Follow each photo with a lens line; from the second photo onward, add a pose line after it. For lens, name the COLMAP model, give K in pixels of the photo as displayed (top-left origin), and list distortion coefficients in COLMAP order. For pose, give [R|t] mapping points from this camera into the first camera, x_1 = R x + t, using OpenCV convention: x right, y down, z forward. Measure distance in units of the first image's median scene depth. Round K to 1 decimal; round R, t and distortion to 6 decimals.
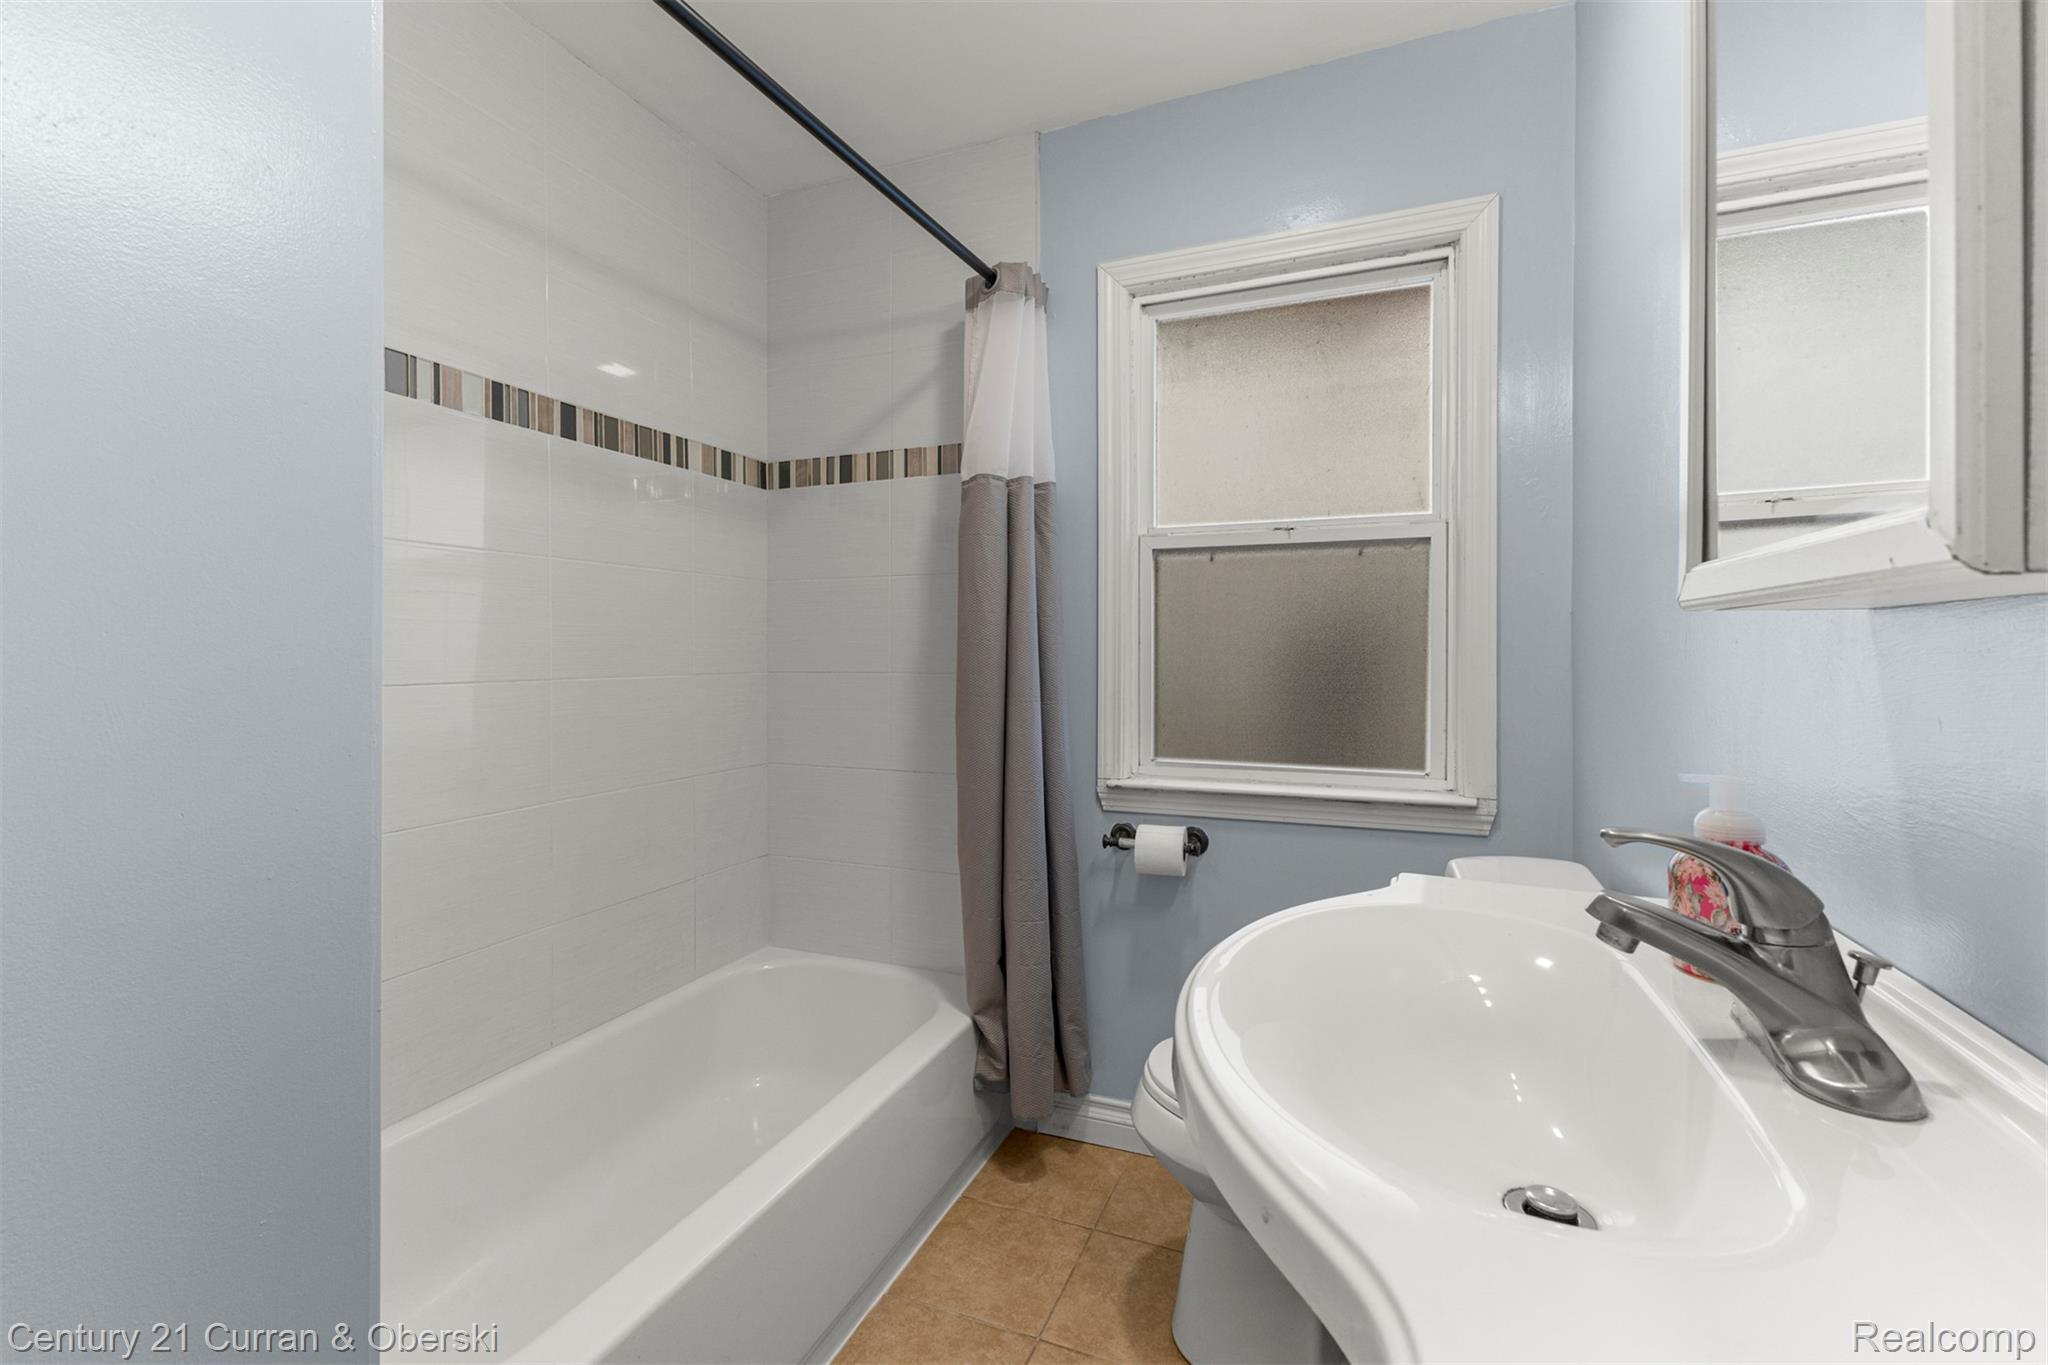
lens RADIAL K [[886.6, 0, 1022.4], [0, 886.6, 667.6], [0, 0, 1]] dist [0.015434, -0.001169]
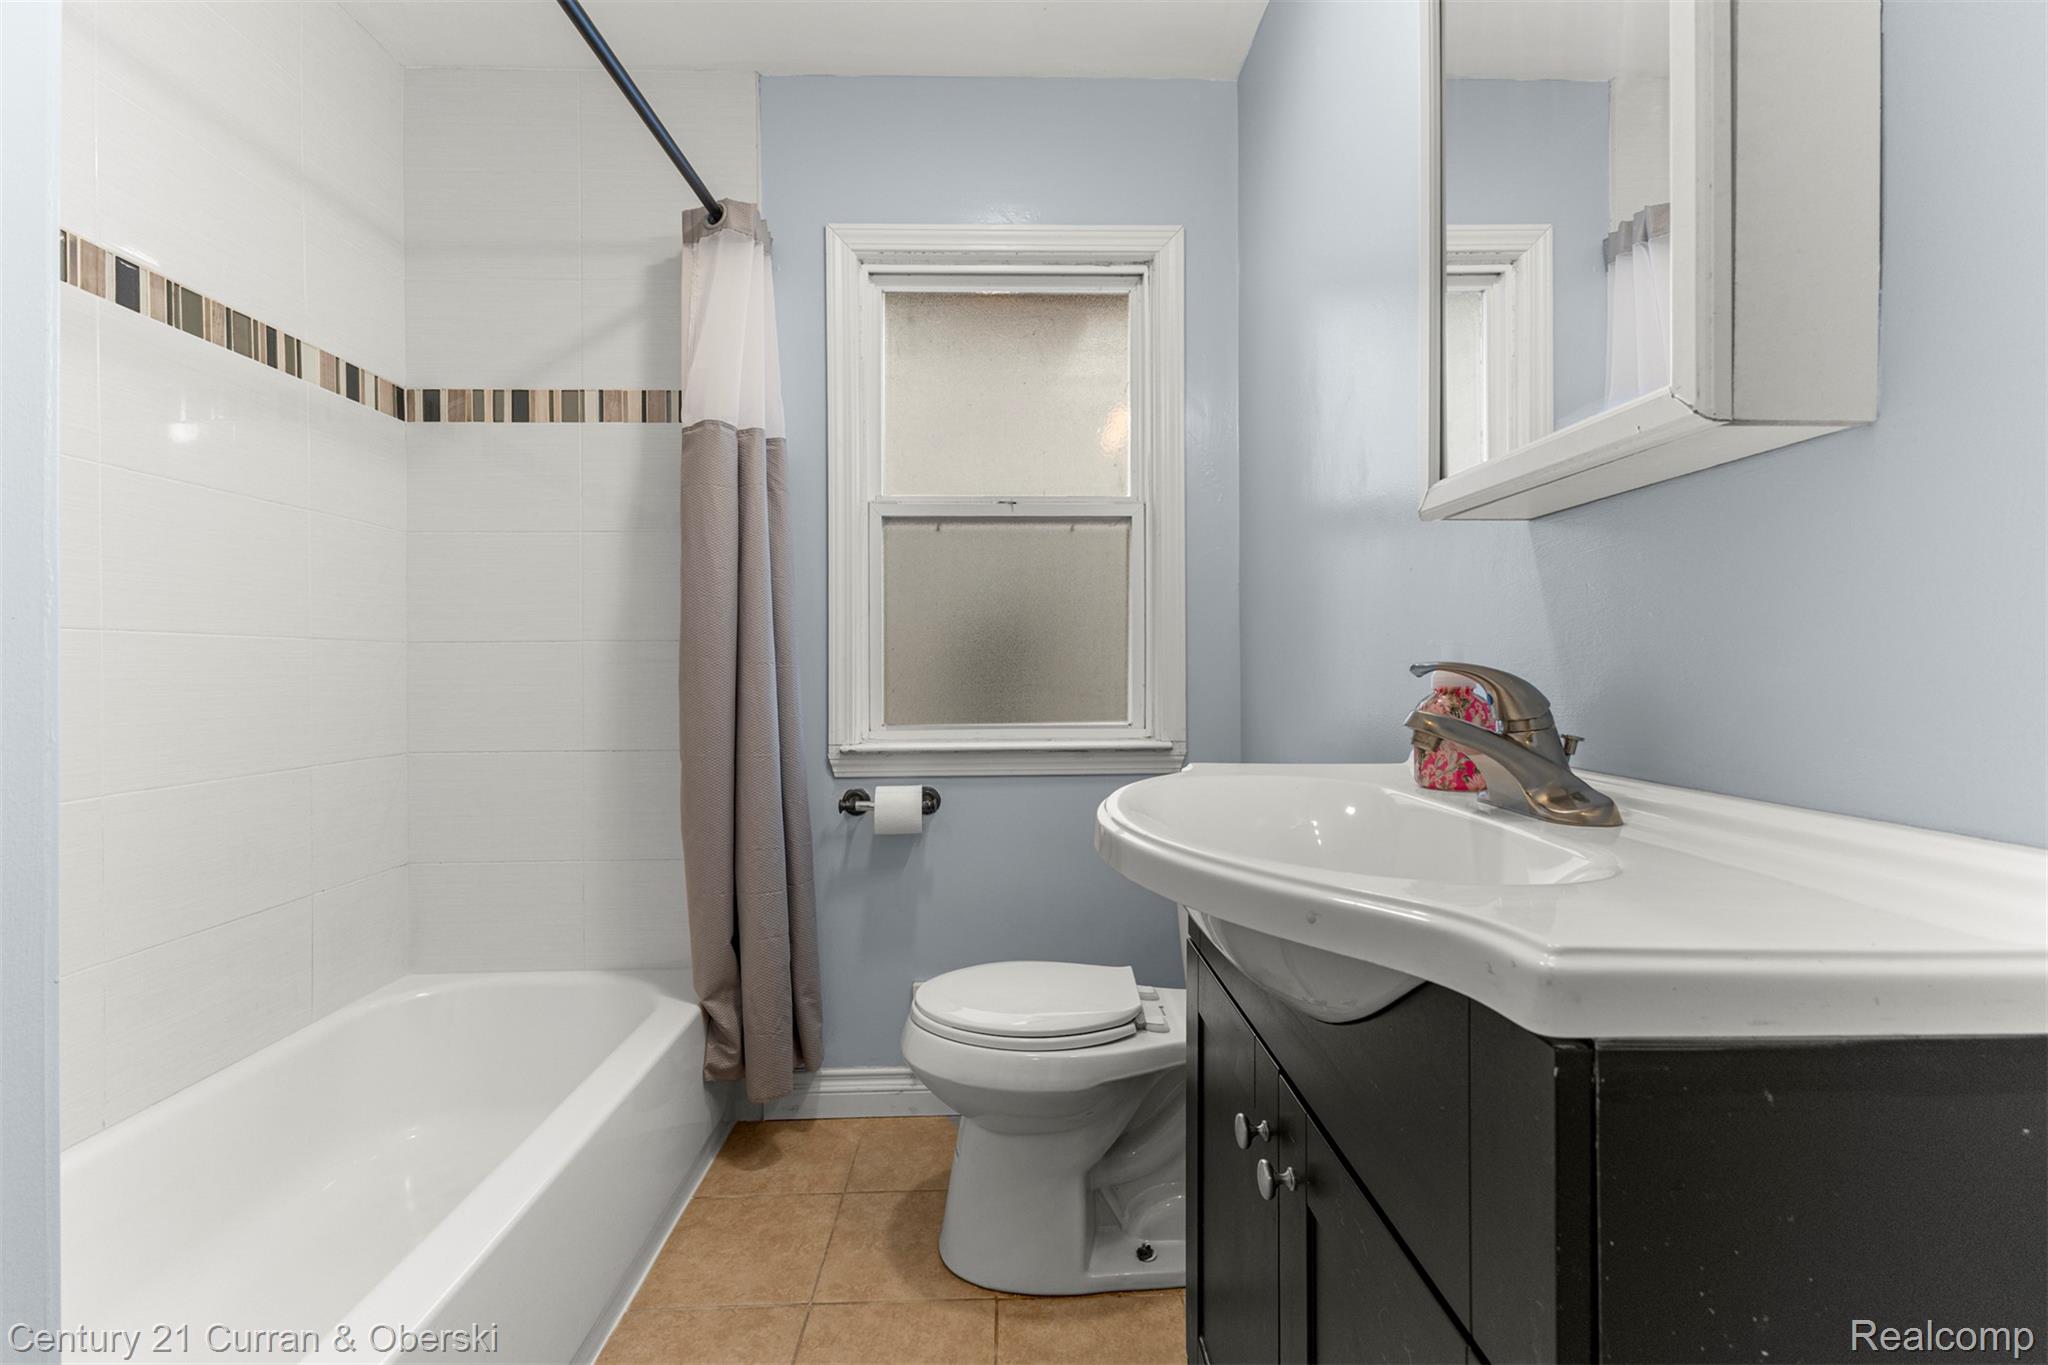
lens RADIAL K [[886.6, 0, 1024.0], [0, 886.6, 679.0], [0, 0, 1]] dist [0.015434, -0.001169]
pose [[0.915967, -0.008685, 0.401159, -0.119462], [0.010960, 0.999934, -0.003378, 0.060806], [-0.401103, 0.007491, 0.916002, 0.009548]]
